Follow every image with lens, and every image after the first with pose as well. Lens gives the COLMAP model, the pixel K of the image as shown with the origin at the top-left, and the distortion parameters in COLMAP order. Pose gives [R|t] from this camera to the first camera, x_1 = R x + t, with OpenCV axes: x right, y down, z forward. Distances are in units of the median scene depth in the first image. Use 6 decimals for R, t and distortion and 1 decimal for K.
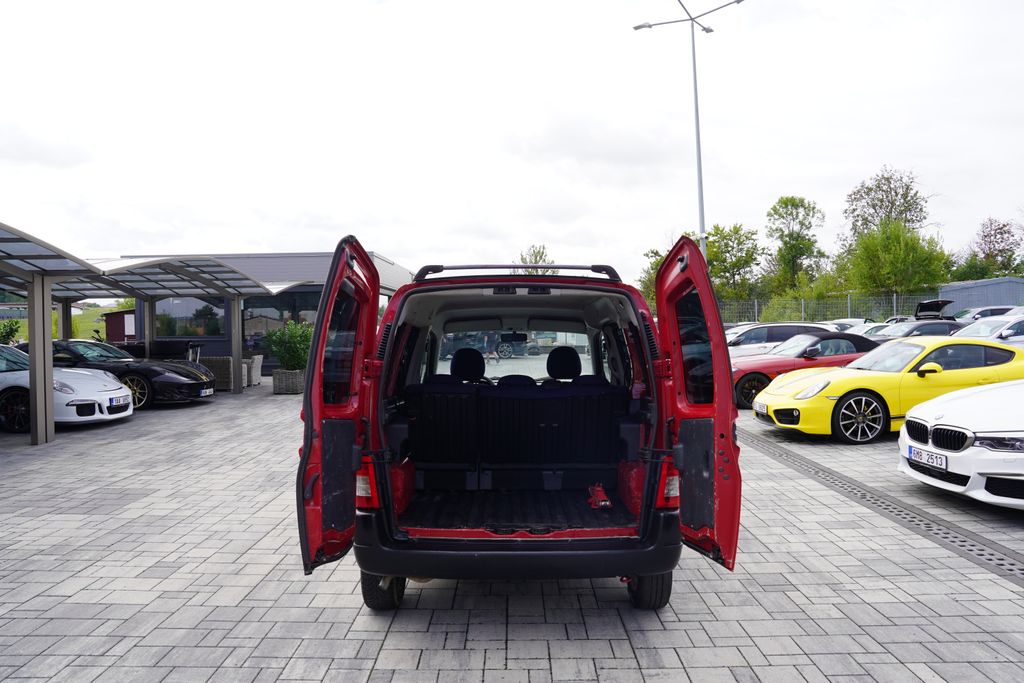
lens RADIAL K [[698.9, 0, 512.1], [0, 698.9, 326.5], [0, 0, 1]] dist [-0.104994, 0.073480]
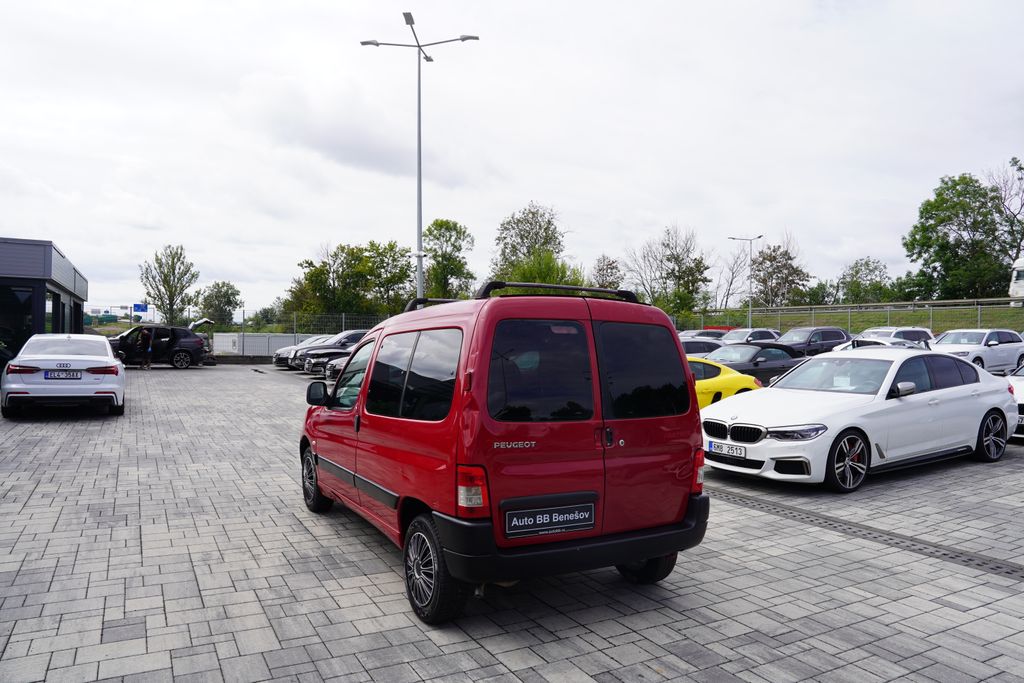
lens RADIAL K [[701.5, 0, 514.3], [0, 701.5, 322.4], [0, 0, 1]] dist [-0.113219, 0.080535]
pose [[0.871982, 0.038351, 0.488034, -0.415833], [-0.026705, 0.999169, -0.030802, 0.003741], [-0.488810, 0.013825, 0.872281, 0.050098]]
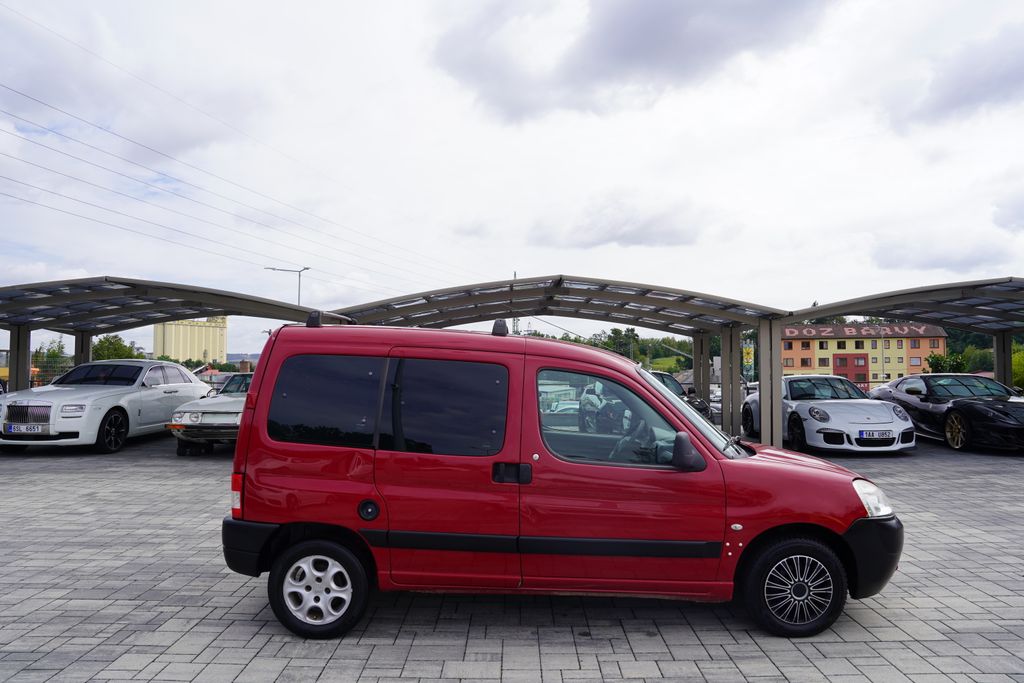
lens RADIAL K [[711.0, 0, 509.1], [0, 711.0, 319.0], [0, 0, 1]] dist [-0.130051, 0.088980]
pose [[-0.007796, -0.058188, -0.998275, 0.882552], [-0.001421, 0.998305, -0.058178, -0.002170], [0.999969, 0.000965, -0.007865, 0.917231]]
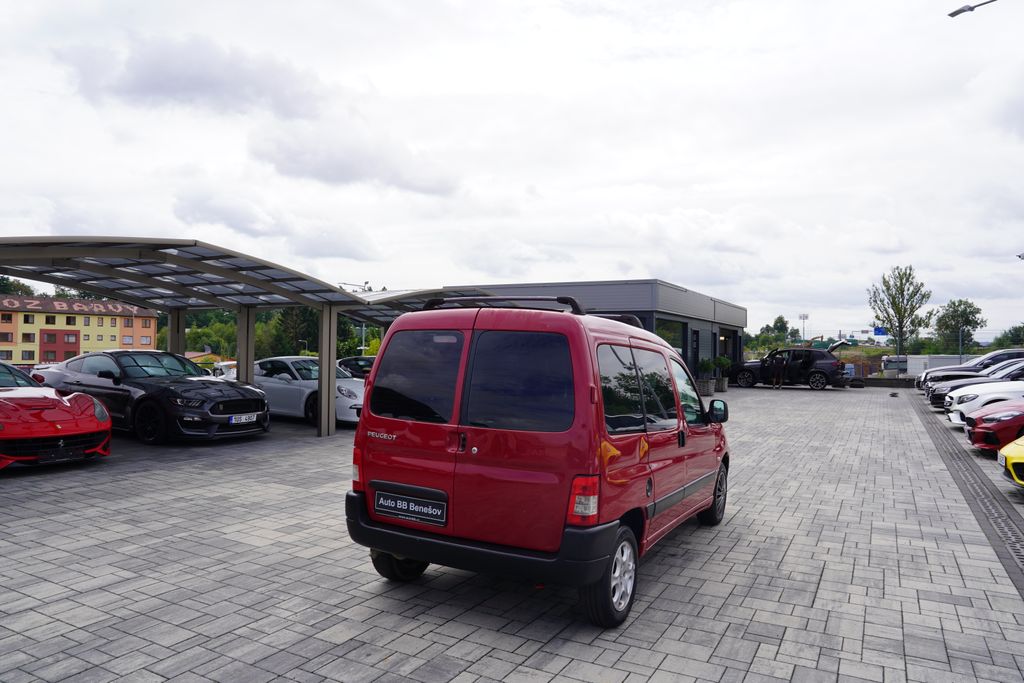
lens RADIAL K [[698.9, 0, 512.1], [0, 698.9, 326.5], [0, 0, 1]] dist [-0.104994, 0.073480]
pose [[0.879566, 0.007356, -0.475720, 0.396948], [-0.024989, 0.999215, -0.030752, -0.003992], [0.475121, 0.038936, 0.879059, 0.004510]]
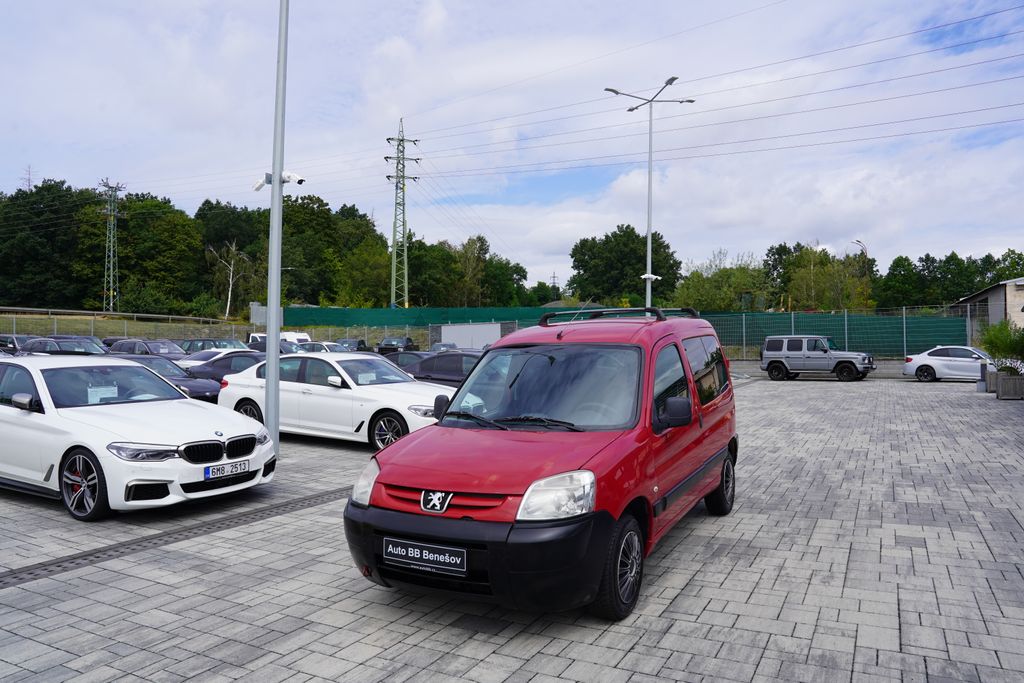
lens RADIAL K [[701.5, 0, 514.3], [0, 701.5, 322.4], [0, 0, 1]] dist [-0.113219, 0.080535]
pose [[-0.879195, 0.043125, 0.474507, -0.391258], [0.024647, 0.998679, -0.045096, 0.011145], [-0.475825, -0.027953, -0.879096, 1.905624]]
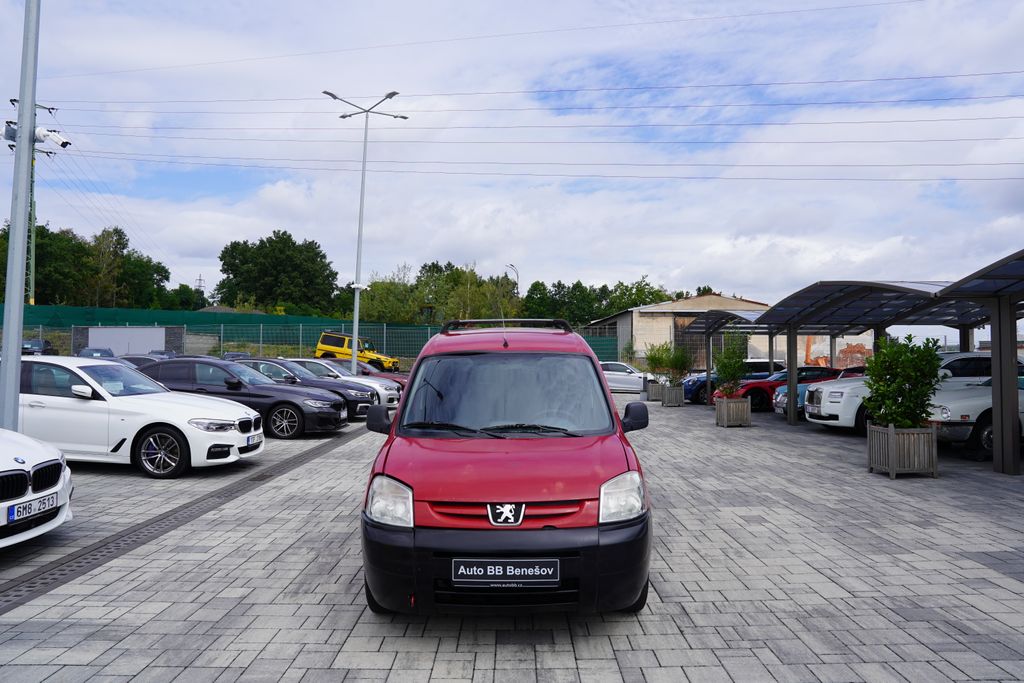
lens RADIAL K [[698.9, 0, 512.1], [0, 698.9, 326.5], [0, 0, 1]] dist [-0.104994, 0.073480]
pose [[-0.999955, 0.009476, -0.000839, -0.003109], [0.009505, 0.998873, -0.046501, 0.008169], [0.000398, -0.046506, -0.998918, 1.995580]]
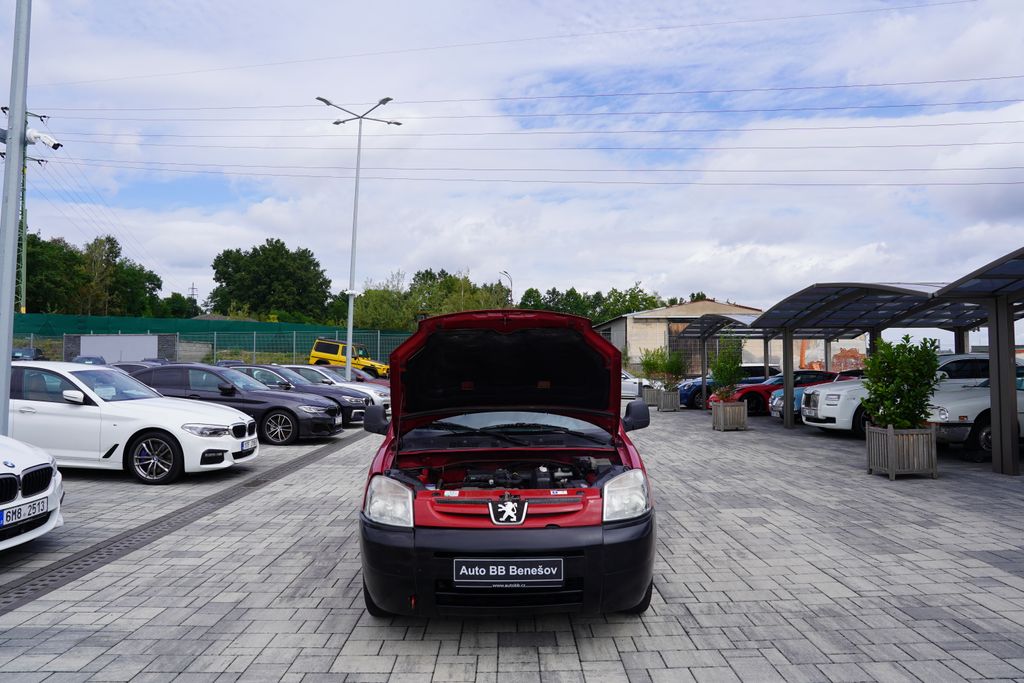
lens RADIAL K [[698.9, 0, 512.1], [0, 698.9, 326.5], [0, 0, 1]] dist [-0.104994, 0.073480]
pose [[-0.999854, 0.013893, -0.009907, 0.003966], [0.014437, 0.998266, -0.057068, 0.018895], [0.009097, -0.057203, -0.998321, 1.983645]]
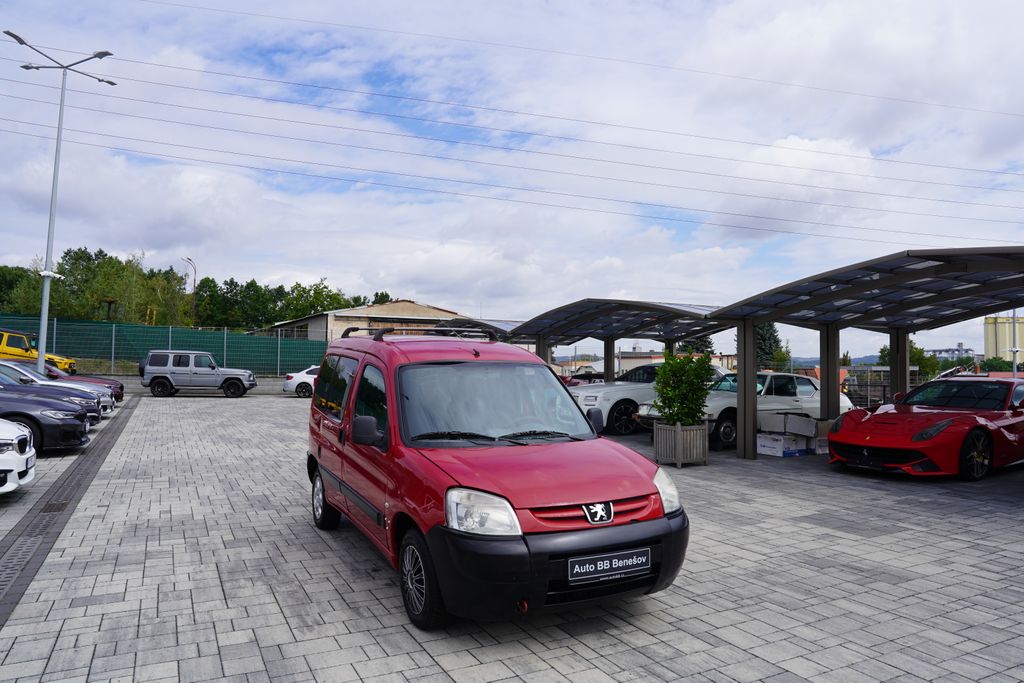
lens RADIAL K [[698.9, 0, 512.1], [0, 698.9, 326.5], [0, 0, 1]] dist [-0.104994, 0.073480]
pose [[-0.890243, -0.023305, -0.454890, 0.404780], [-0.000613, 0.998751, -0.049968, -0.001086], [0.455486, -0.044205, -0.889145, 1.934972]]
